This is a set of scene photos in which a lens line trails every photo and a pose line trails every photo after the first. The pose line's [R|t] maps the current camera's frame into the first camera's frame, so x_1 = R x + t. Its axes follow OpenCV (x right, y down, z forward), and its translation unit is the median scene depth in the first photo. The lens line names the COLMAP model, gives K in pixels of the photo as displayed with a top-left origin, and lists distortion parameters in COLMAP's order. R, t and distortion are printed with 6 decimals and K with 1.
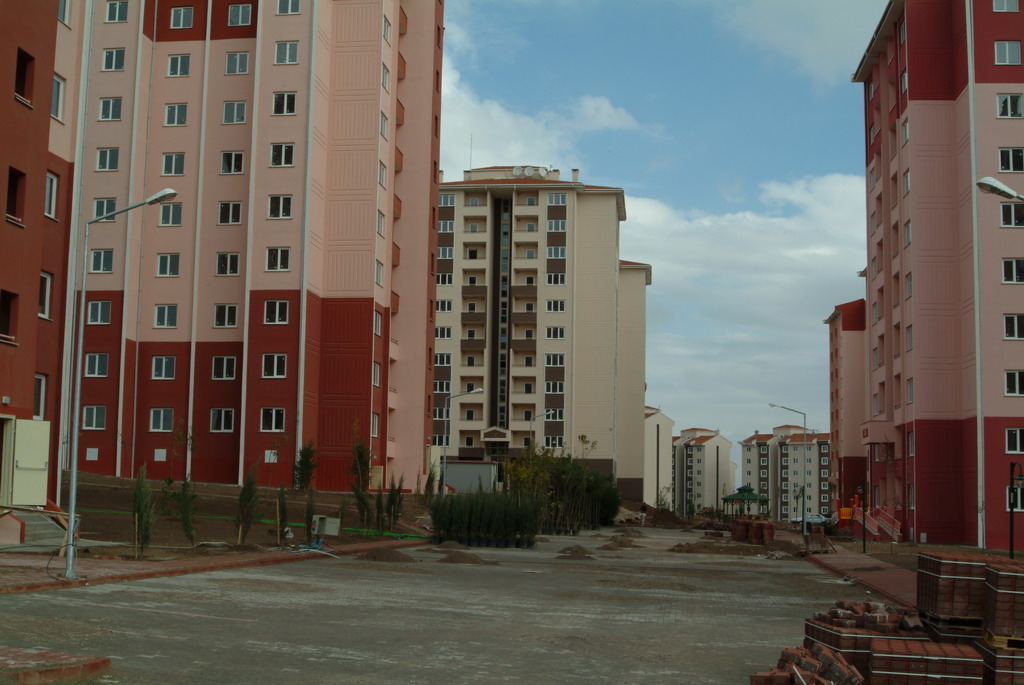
lens RADIAL K [[1367.5, 0, 516.4], [0, 1367.5, 342.1], [0, 0, 1]] dist [-0.058528, 0.000000]
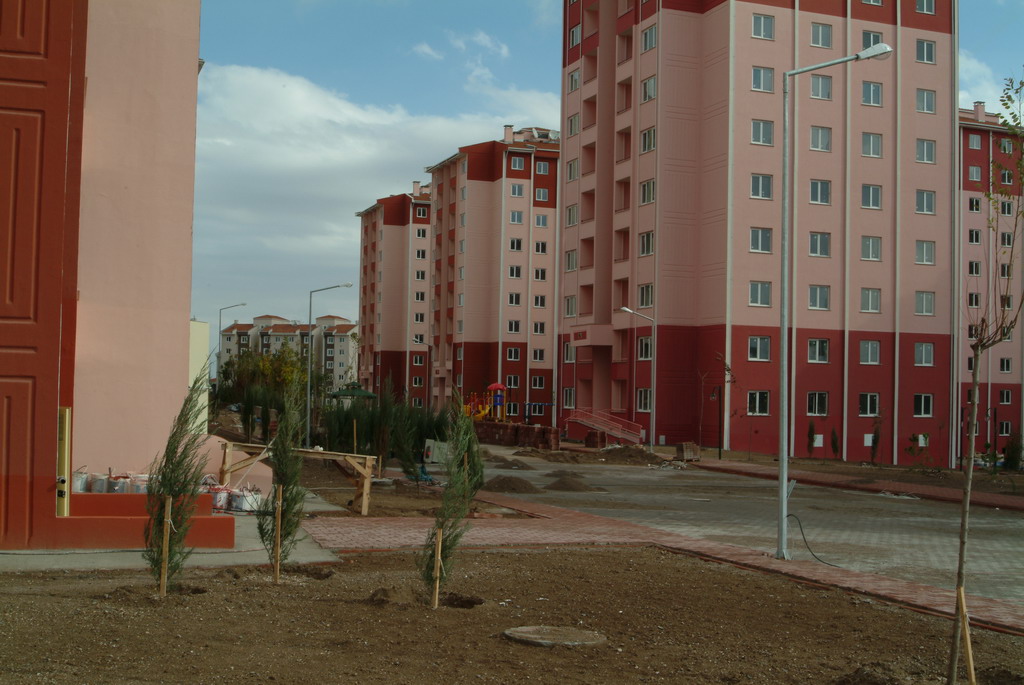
lens RADIAL K [[1367.5, 0, 511.6], [0, 1367.5, 348.4], [0, 0, 1]] dist [-0.058528, 0.000000]
pose [[0.902285, 0.014262, 0.430905, -0.105785], [-0.052000, 0.995756, 0.075928, 0.000875], [-0.427994, -0.090916, 0.899197, 0.052091]]
